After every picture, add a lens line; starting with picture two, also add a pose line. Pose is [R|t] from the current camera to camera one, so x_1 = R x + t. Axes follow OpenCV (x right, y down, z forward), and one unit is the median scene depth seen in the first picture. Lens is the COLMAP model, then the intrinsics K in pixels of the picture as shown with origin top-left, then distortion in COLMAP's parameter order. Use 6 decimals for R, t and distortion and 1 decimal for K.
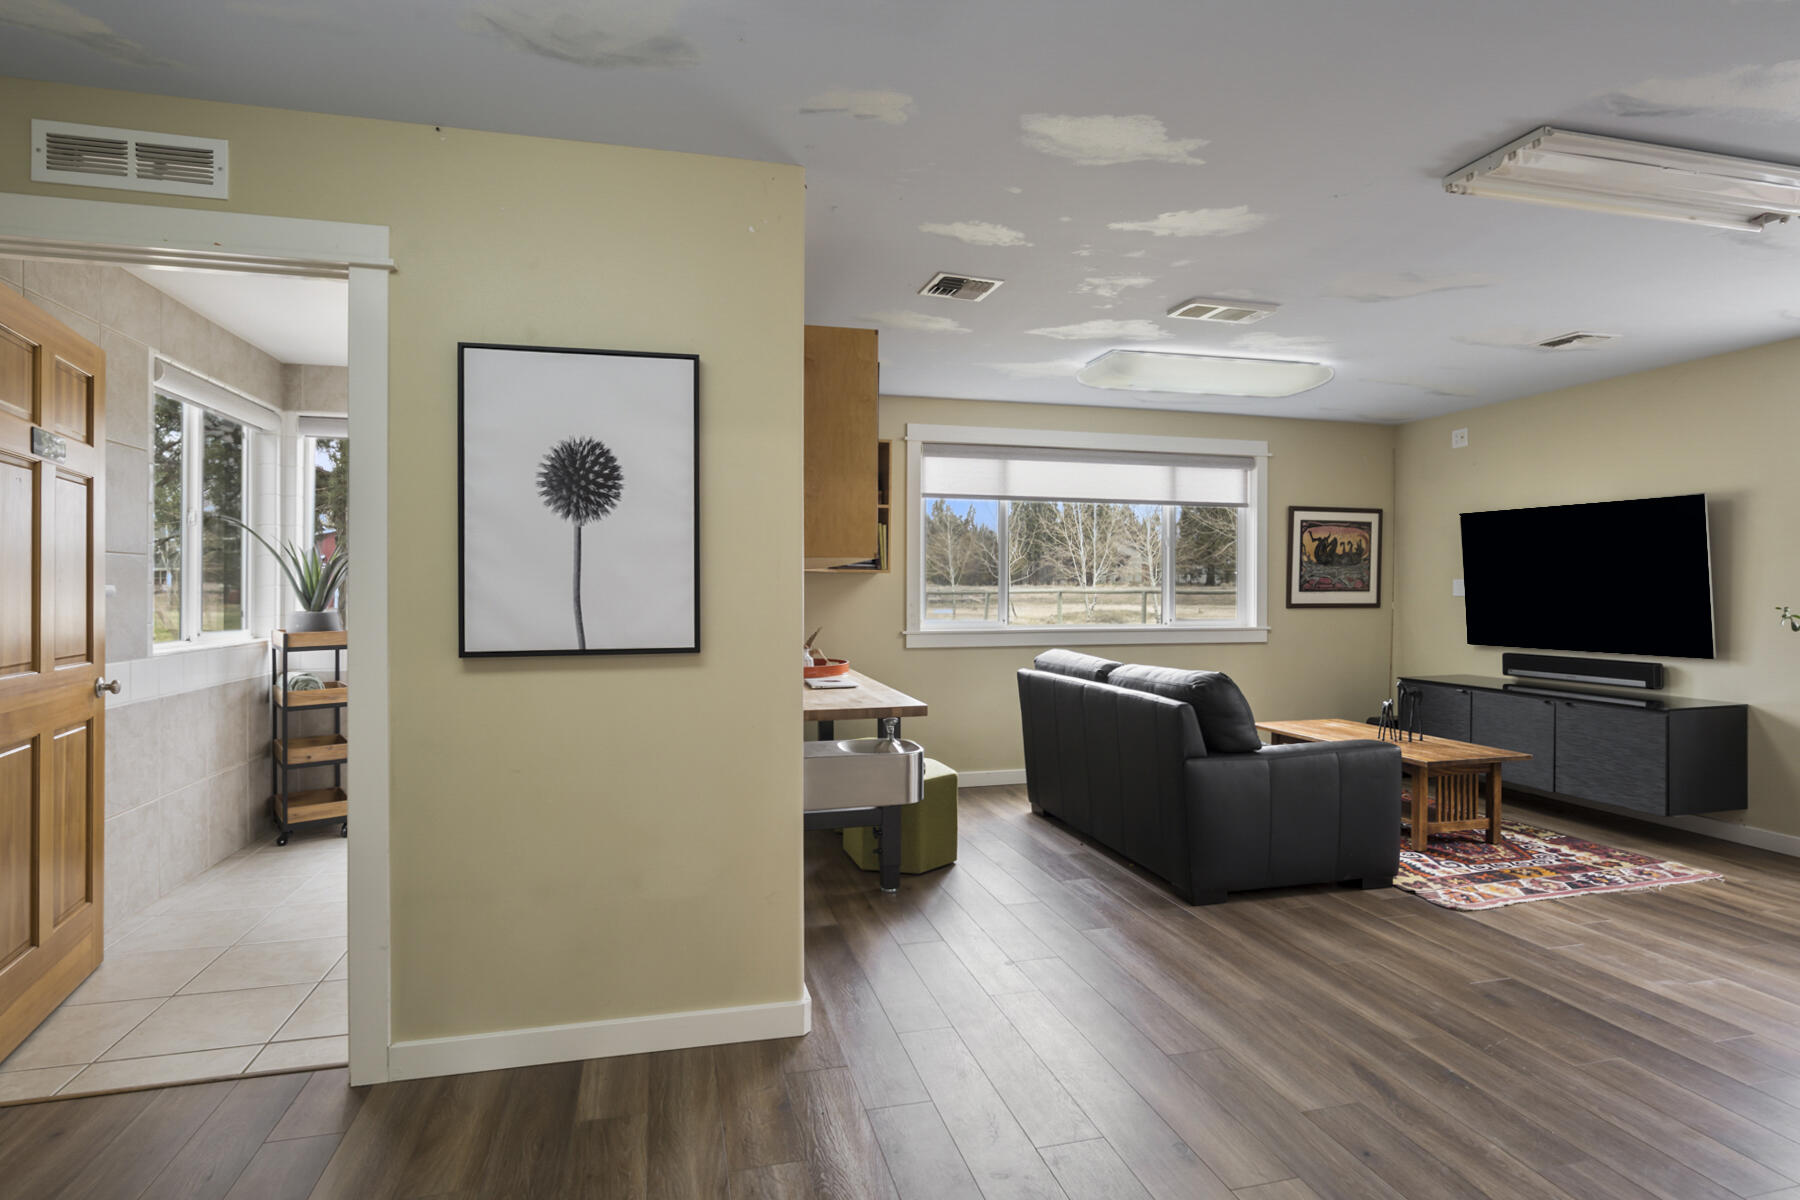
lens RADIAL K [[901.1, 0, 895.7], [0, 901.1, 589.8], [0, 0, 1]] dist [-0.019706, 0.007685]
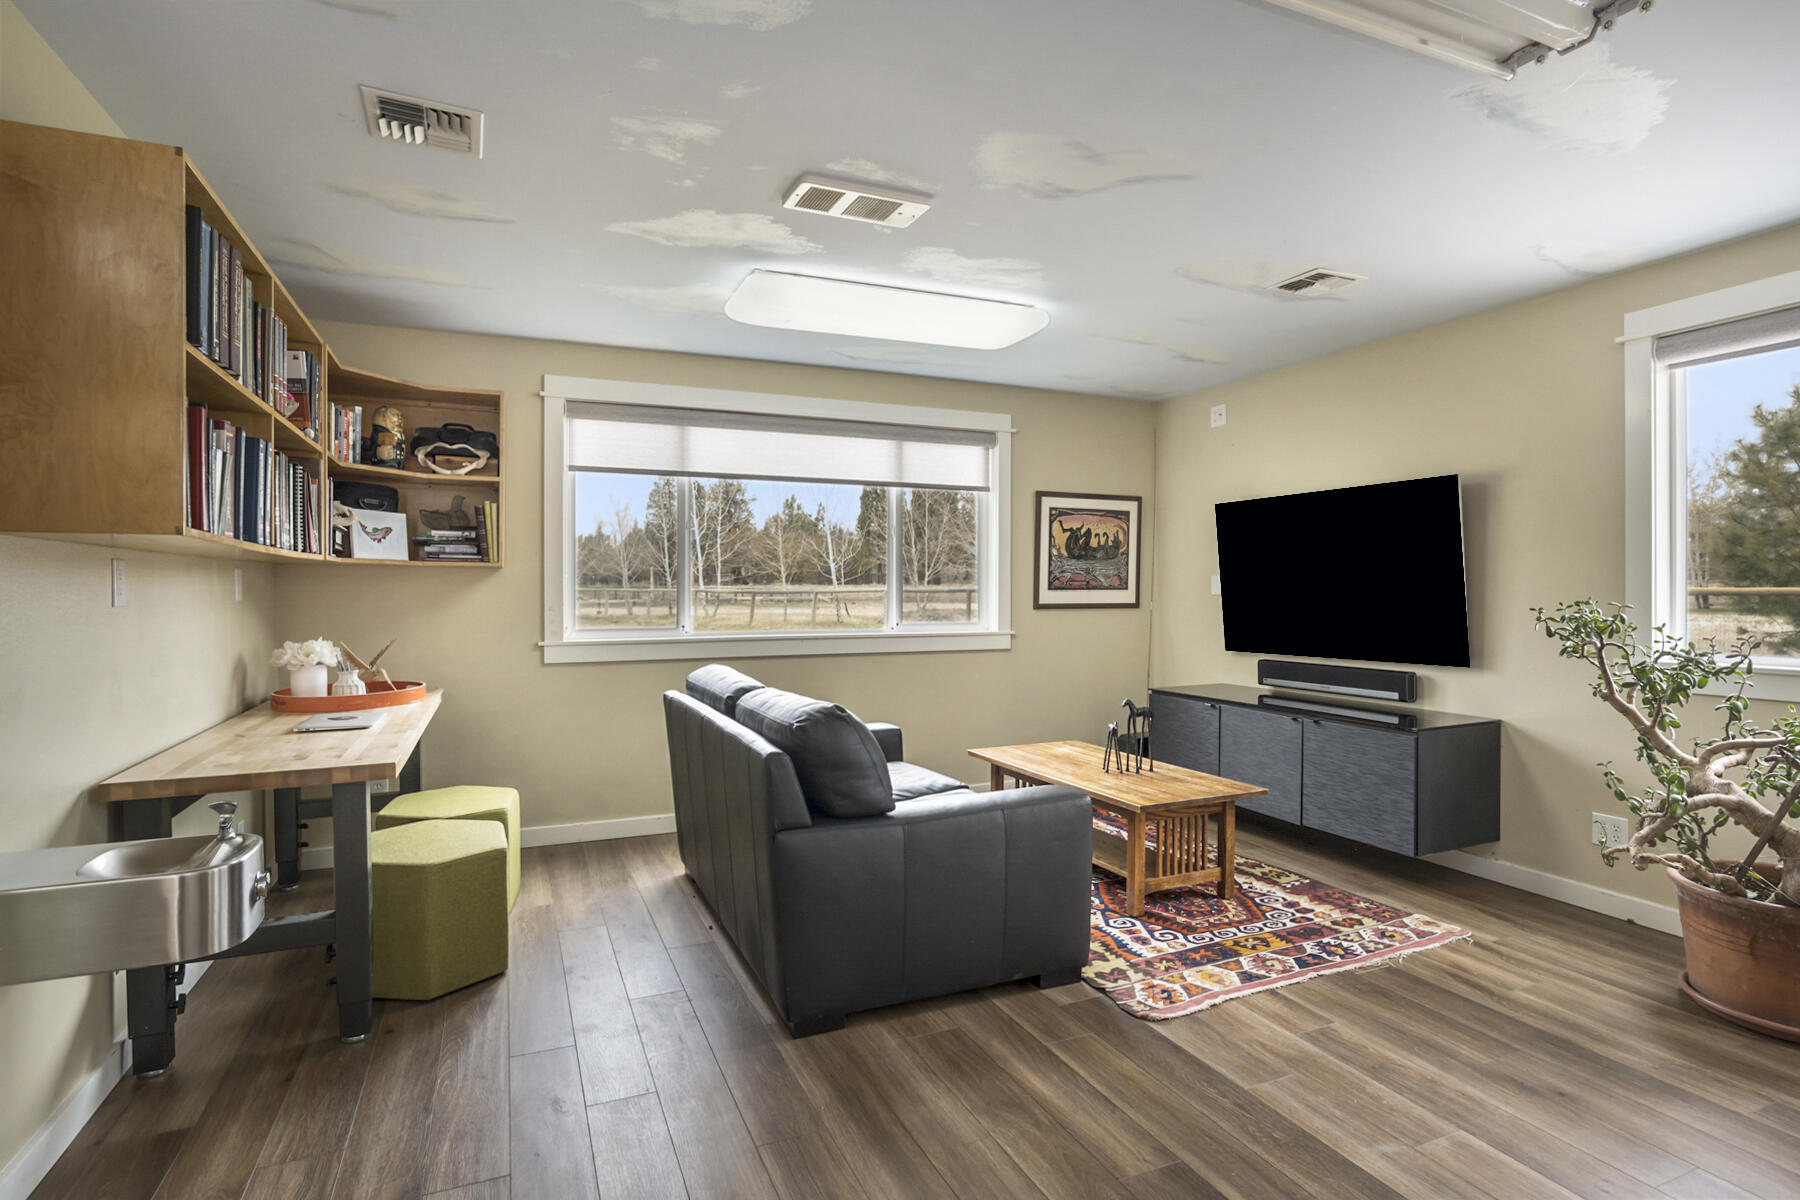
lens RADIAL K [[901.1, 0, 894.1], [0, 901.1, 598.4], [0, 0, 1]] dist [-0.019706, 0.007685]
pose [[0.987357, -0.003536, 0.158475, 0.262739], [0.001827, 0.999939, 0.010927, 0.000497], [-0.158504, -0.010499, 0.987303, 0.263197]]
